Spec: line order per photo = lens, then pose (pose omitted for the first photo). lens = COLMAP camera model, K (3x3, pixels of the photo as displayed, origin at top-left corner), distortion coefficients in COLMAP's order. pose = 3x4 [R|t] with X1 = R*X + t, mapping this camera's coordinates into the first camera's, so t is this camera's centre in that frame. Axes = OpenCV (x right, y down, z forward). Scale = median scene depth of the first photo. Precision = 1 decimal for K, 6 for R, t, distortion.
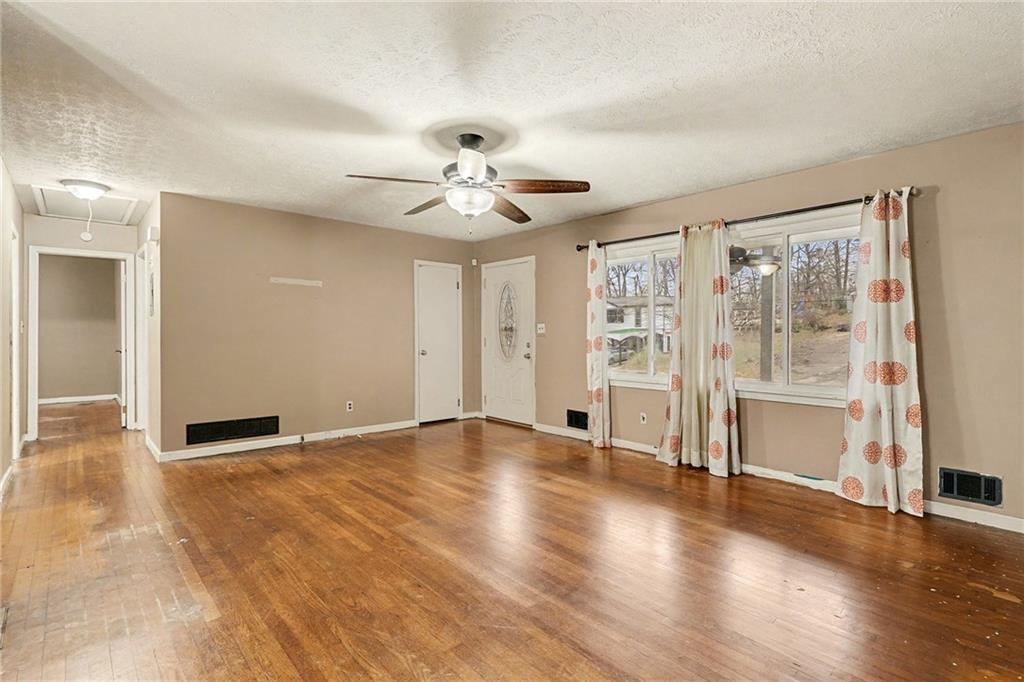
lens RADIAL K [[496.1, 0, 534.2], [0, 496.1, 333.7], [0, 0, 1]] dist [-0.000548, 0.000210]
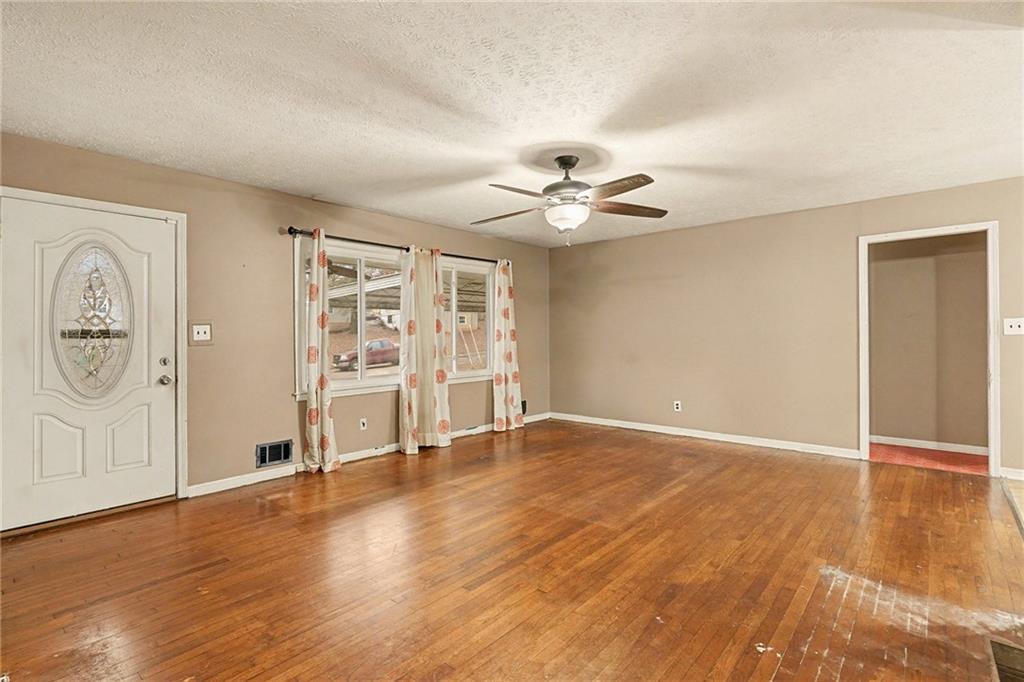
lens RADIAL K [[470.9, 0, 510.8], [0, 470.9, 334.4], [0, 0, 1]] dist [-0.001440, 0.000246]
pose [[-0.082364, 0.000676, 0.996602, -1.125083], [0.008636, 0.999963, 0.000035, -0.009232], [-0.996565, 0.008609, -0.082367, 1.188737]]
